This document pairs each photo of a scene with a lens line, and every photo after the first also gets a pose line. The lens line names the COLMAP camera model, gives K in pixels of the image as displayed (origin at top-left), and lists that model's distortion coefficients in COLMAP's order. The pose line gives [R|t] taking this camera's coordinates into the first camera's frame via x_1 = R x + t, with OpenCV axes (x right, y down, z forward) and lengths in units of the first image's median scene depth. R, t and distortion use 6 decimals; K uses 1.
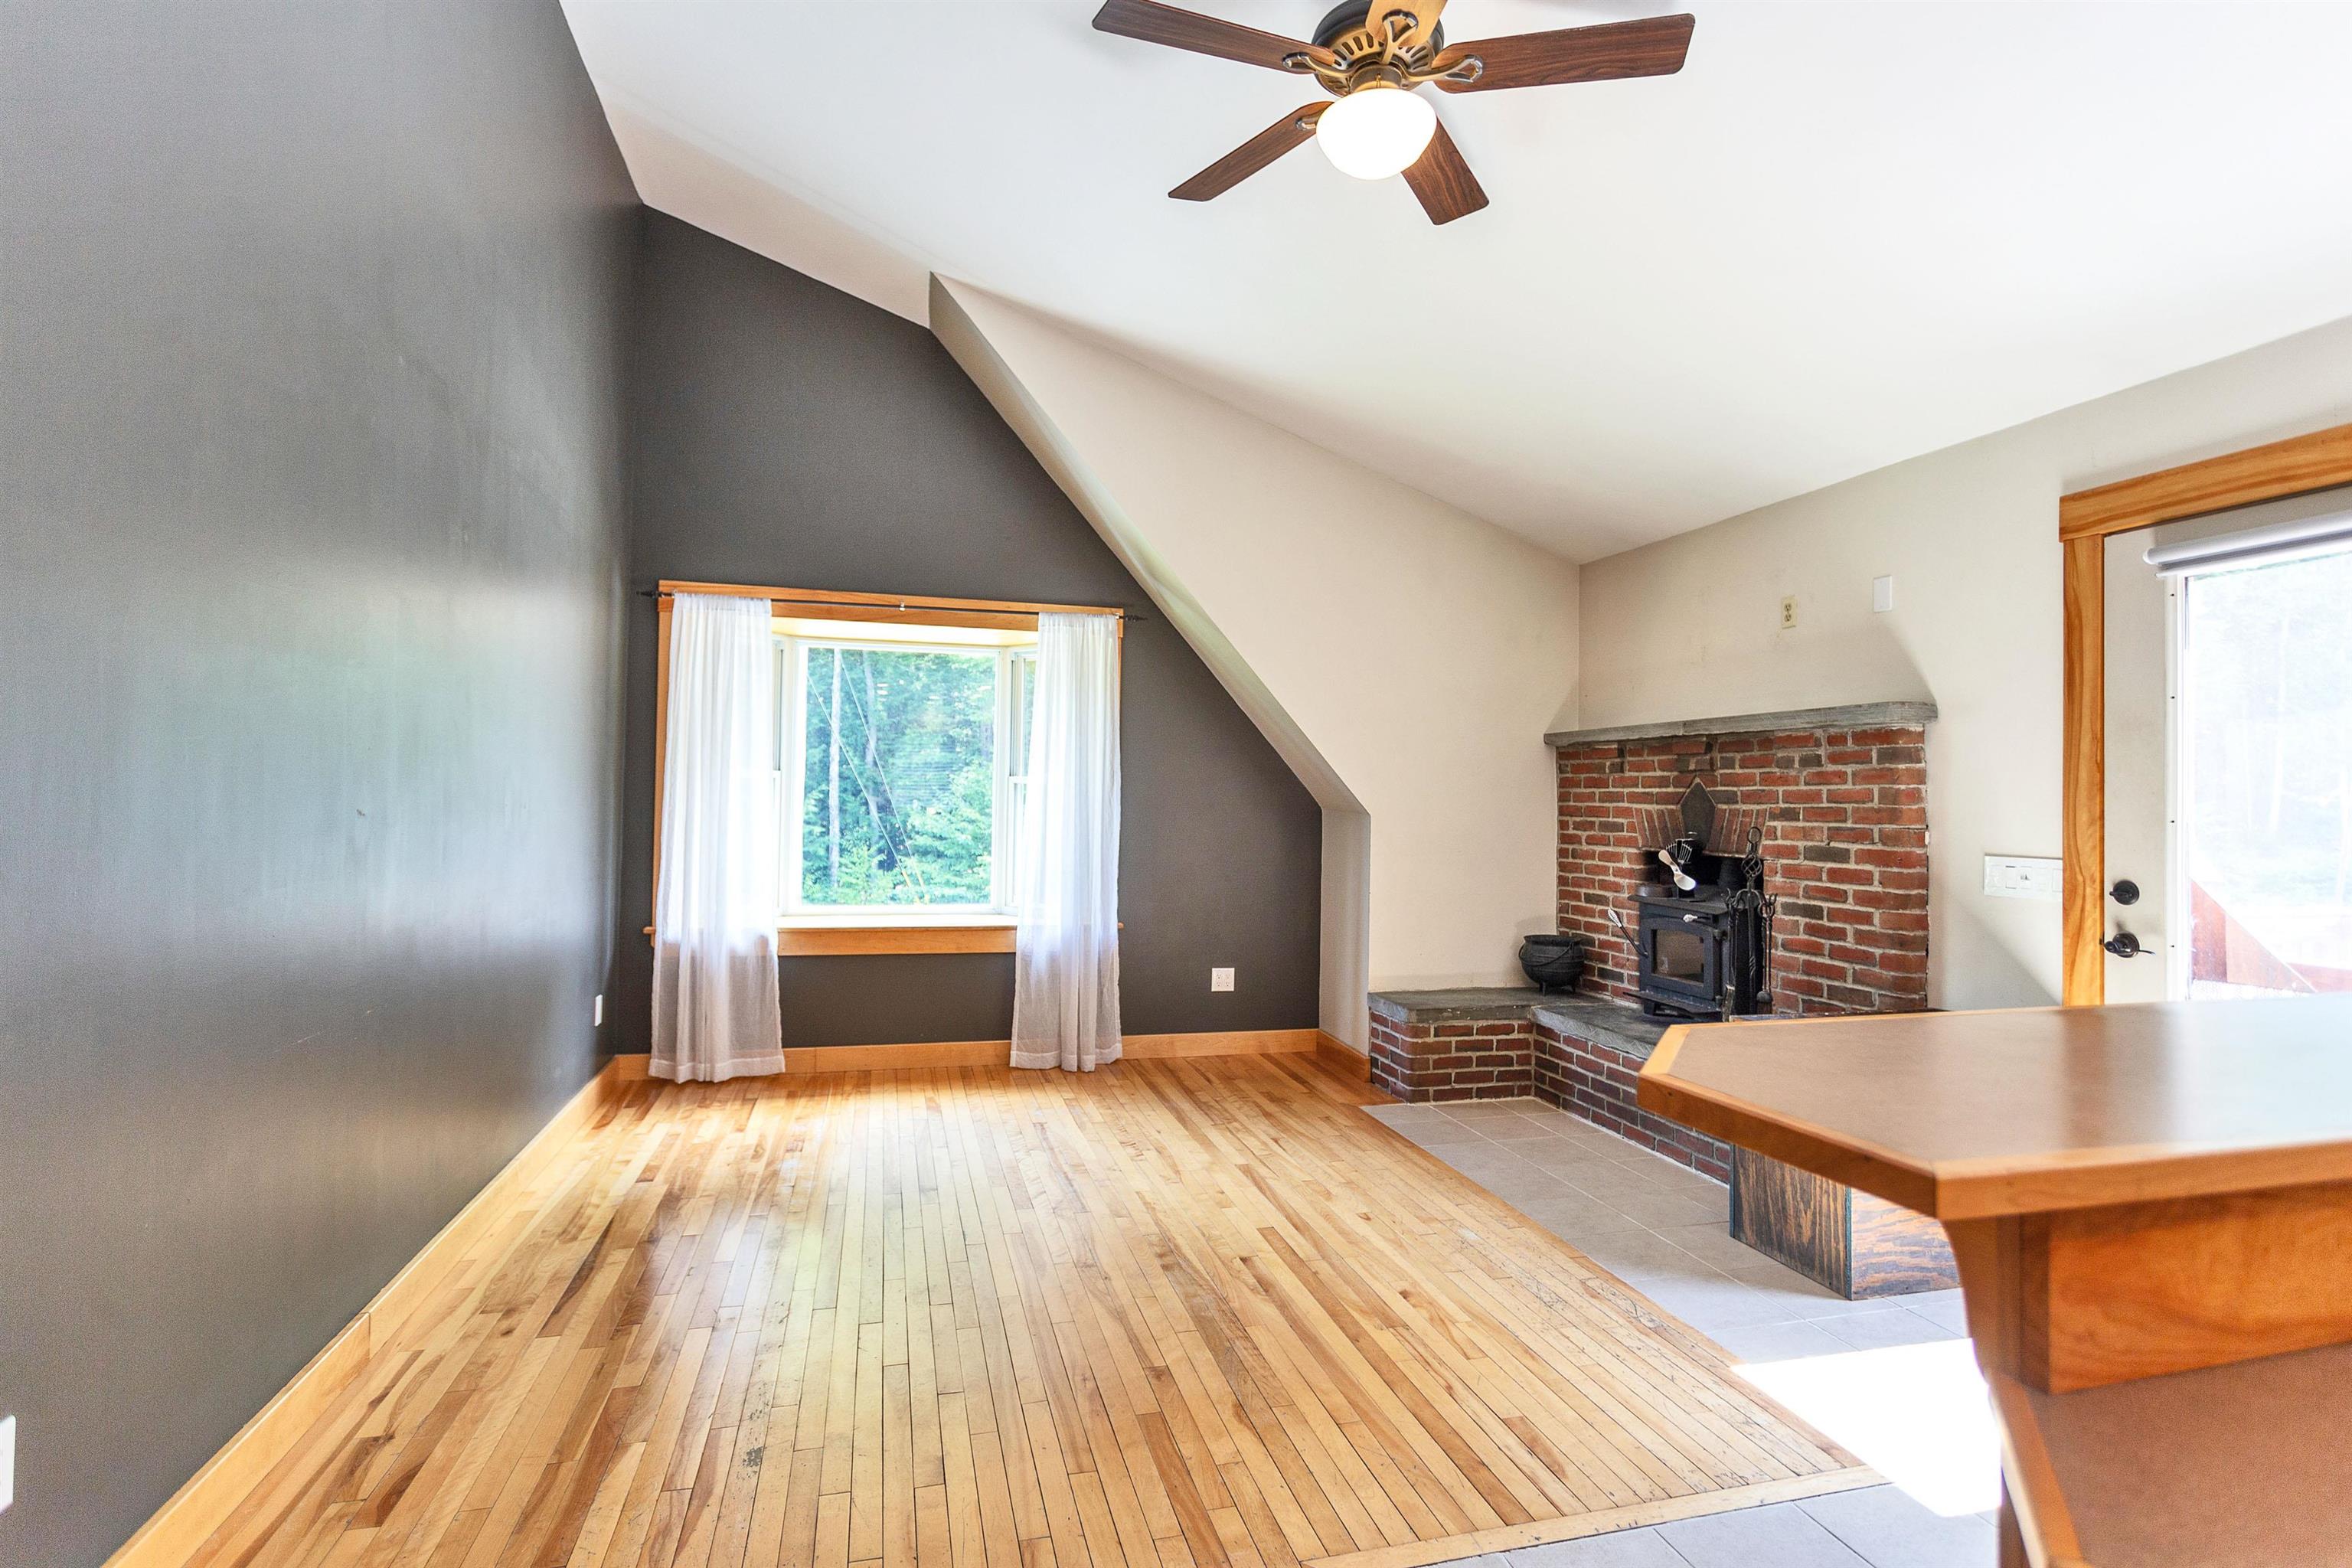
lens RADIAL K [[1136.4, 0, 1176.8], [0, 1136.4, 781.5], [0, 0, 1]] dist [0.010027, -0.000884]
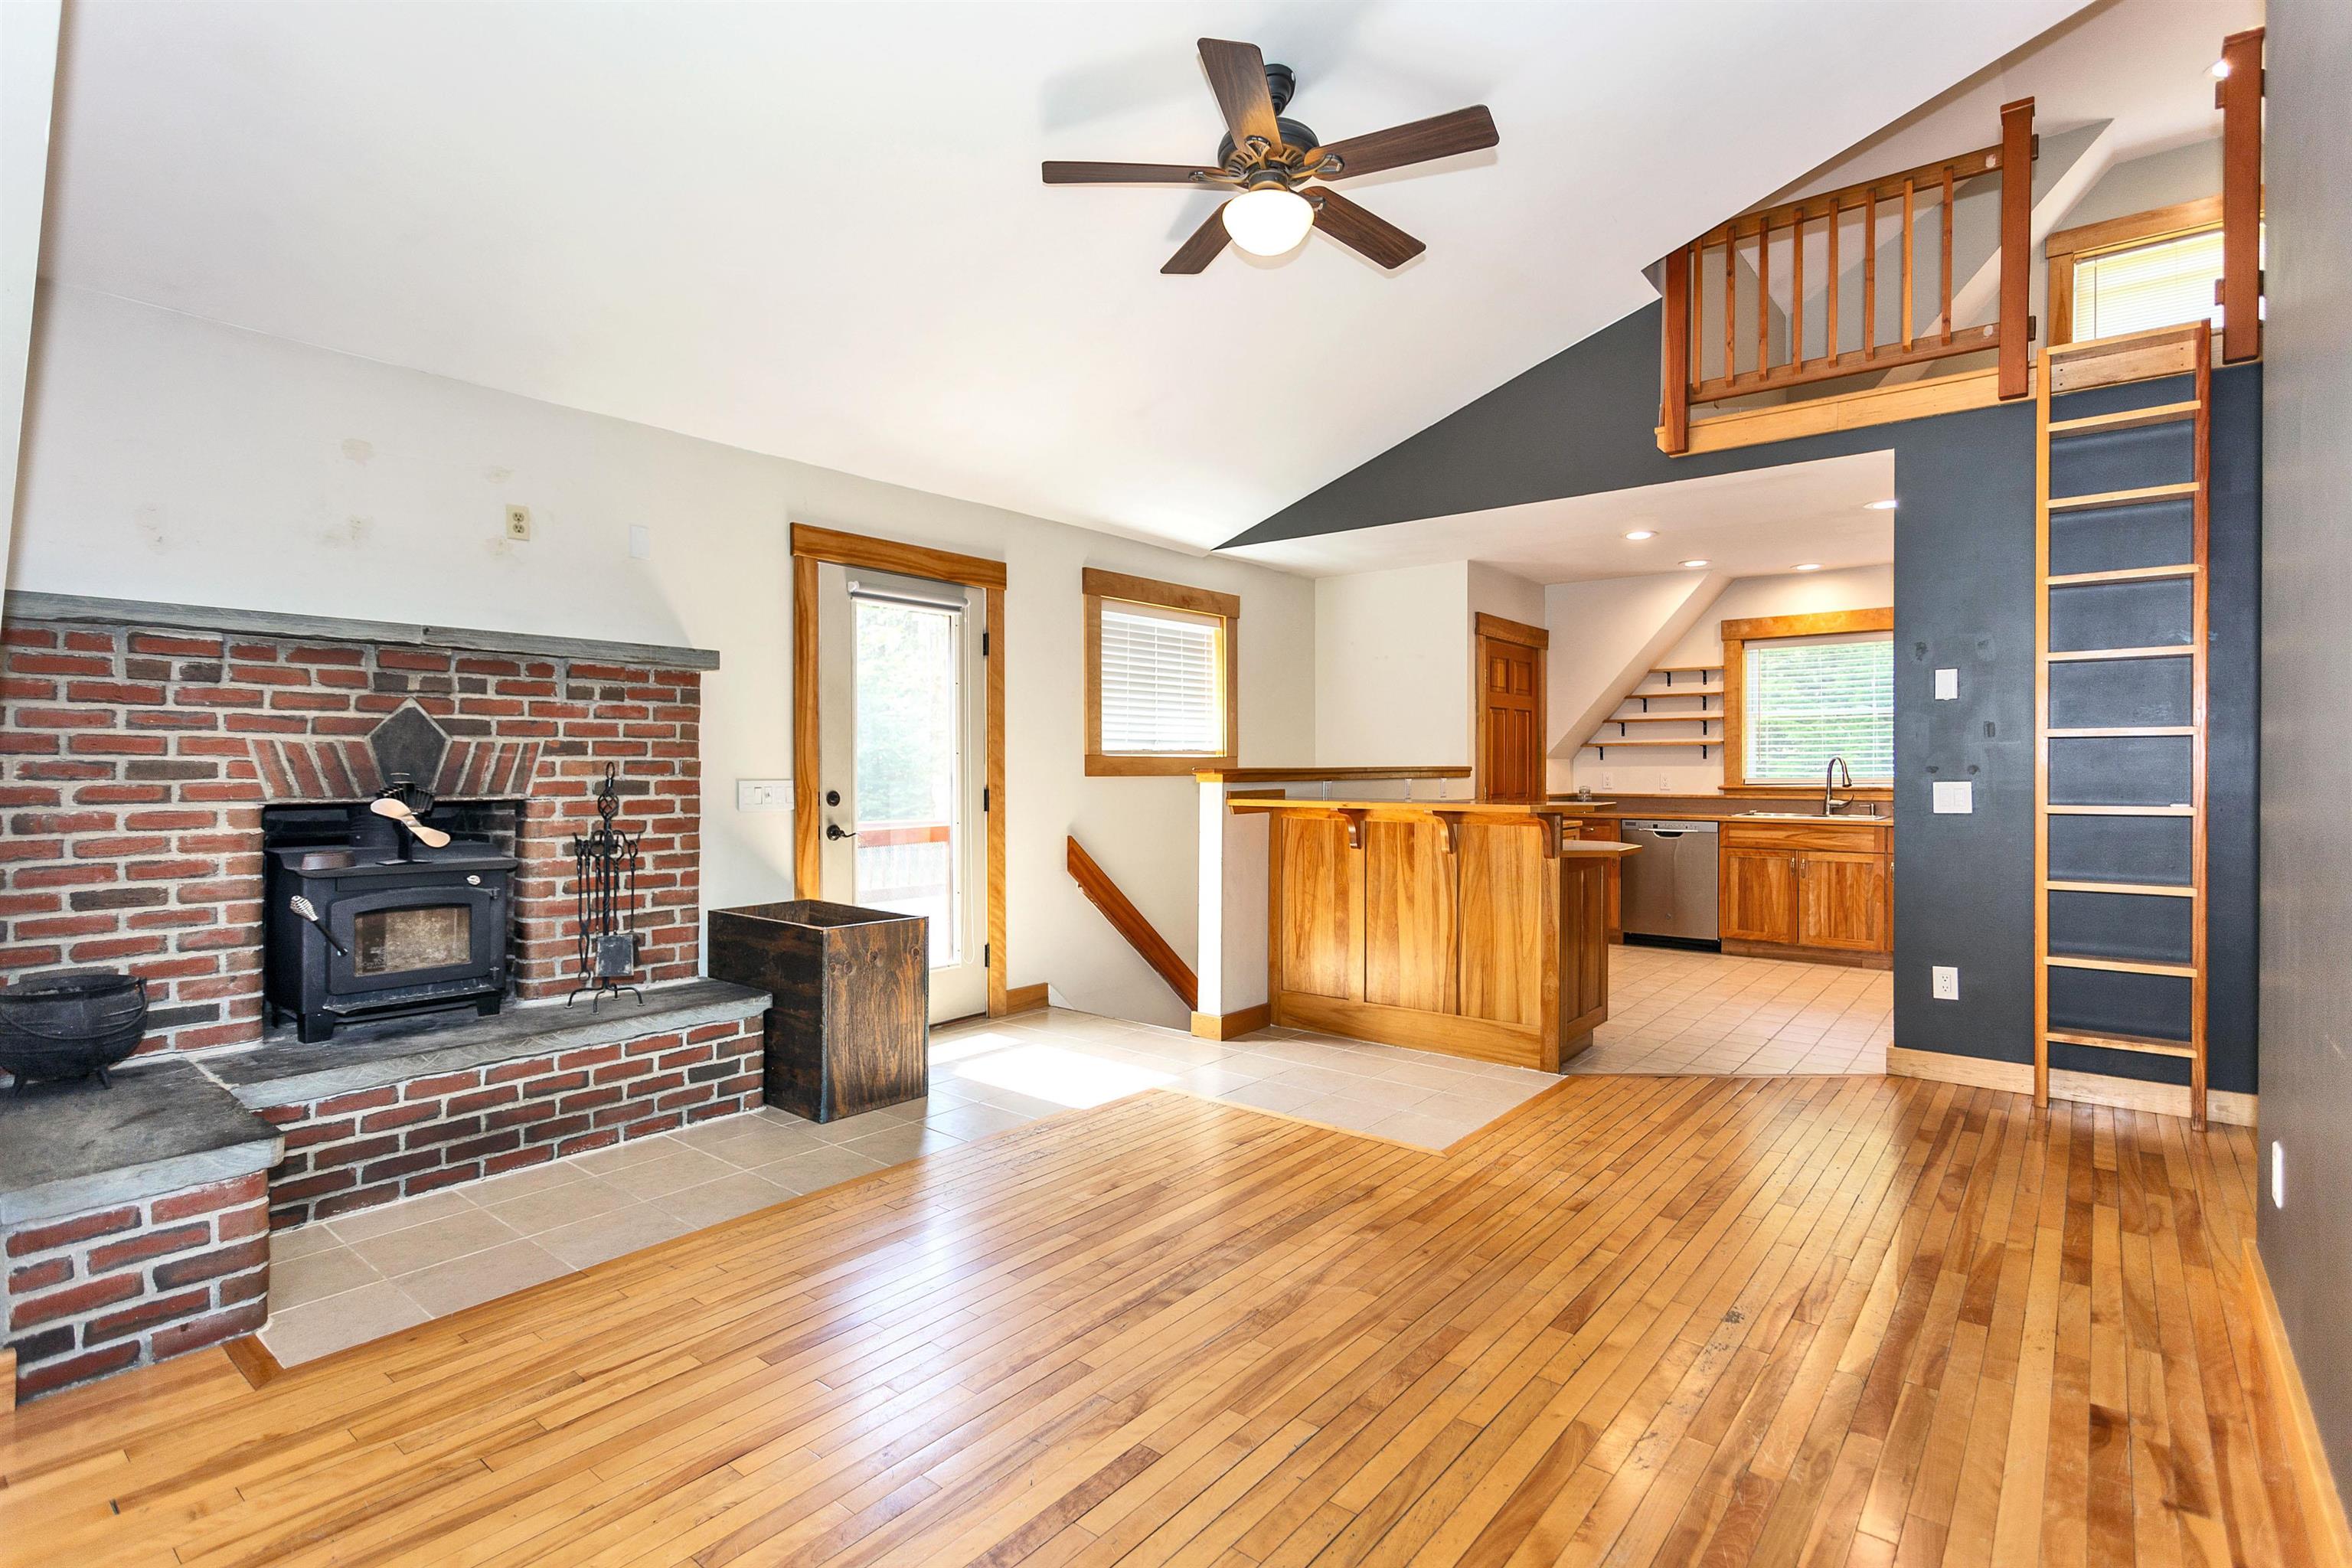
lens RADIAL K [[1136.4, 0, 1174.6], [0, 1136.4, 781.3], [0, 0, 1]] dist [0.010027, -0.000884]
pose [[-0.593732, -0.024867, 0.804278, -0.492772], [-0.022122, 0.999649, 0.014576, 0.030052], [-0.804358, -0.009138, -0.594074, 1.115761]]
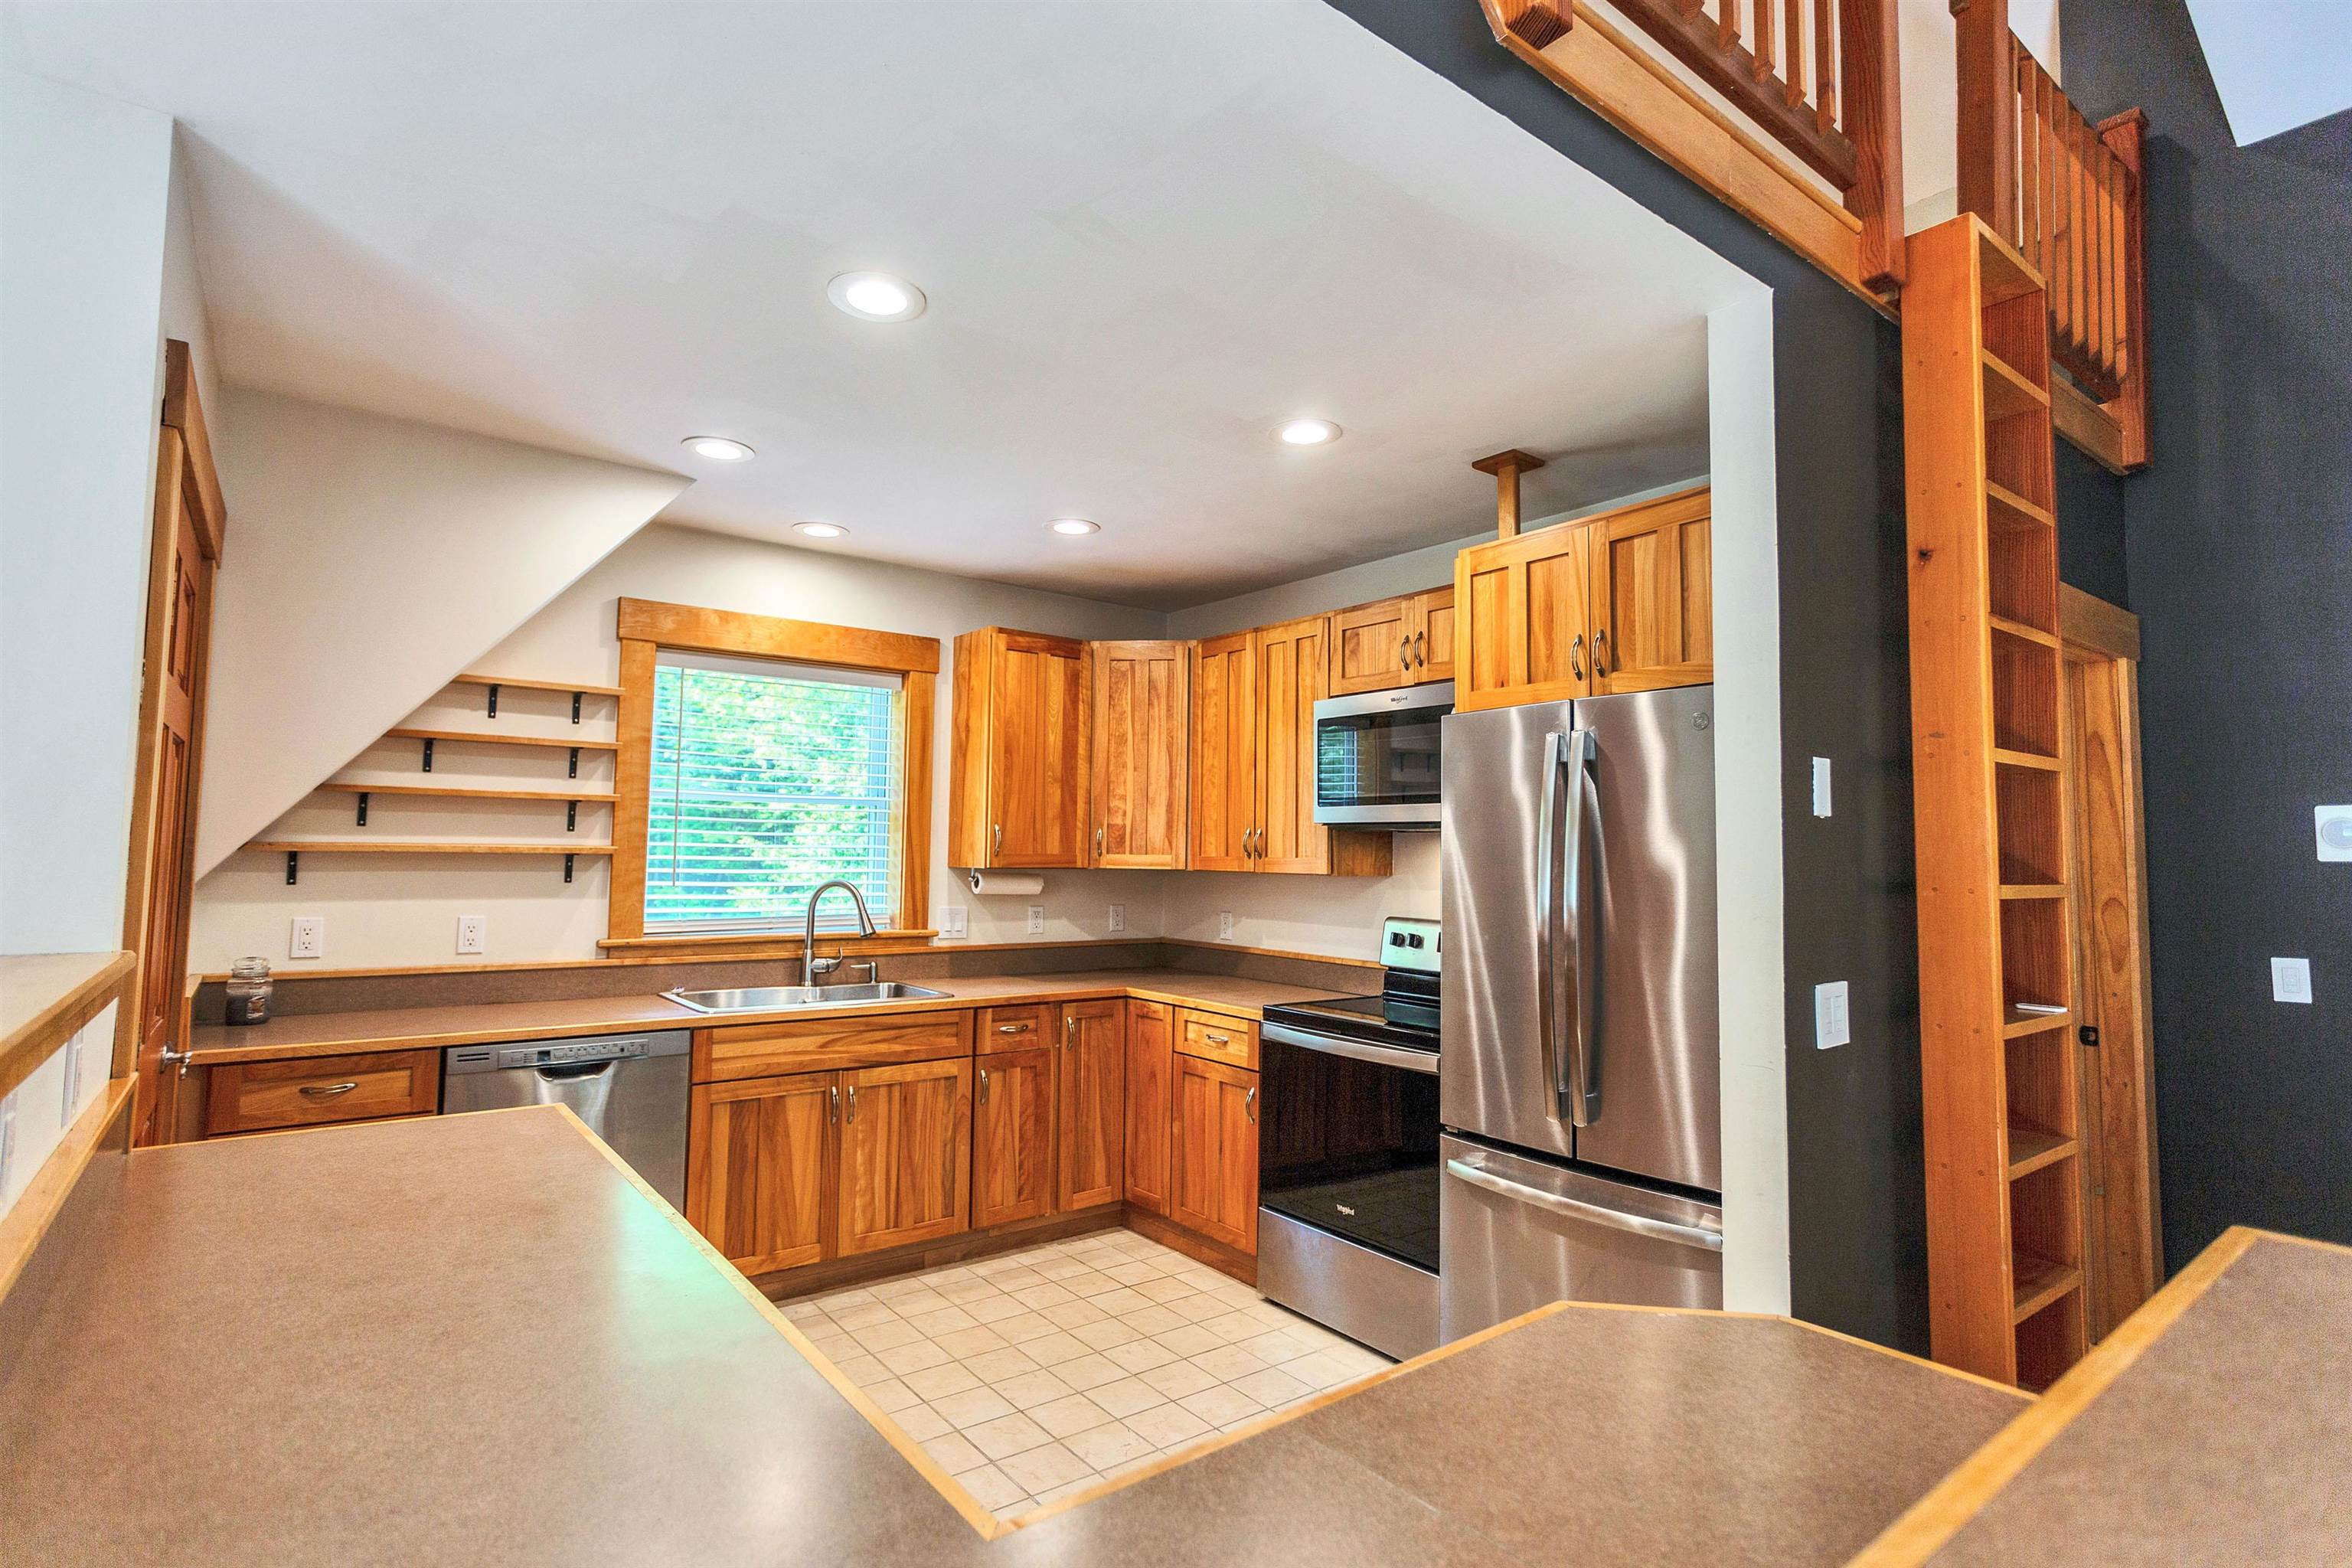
lens RADIAL K [[1136.4, 0, 1180.4], [0, 1136.4, 793.4], [0, 0, 1]] dist [0.010027, -0.000884]
pose [[-0.914980, -0.045952, -0.400873, -0.199856], [-0.017963, 0.997148, -0.073302, 0.016177], [0.403098, -0.059869, -0.913196, 0.848423]]
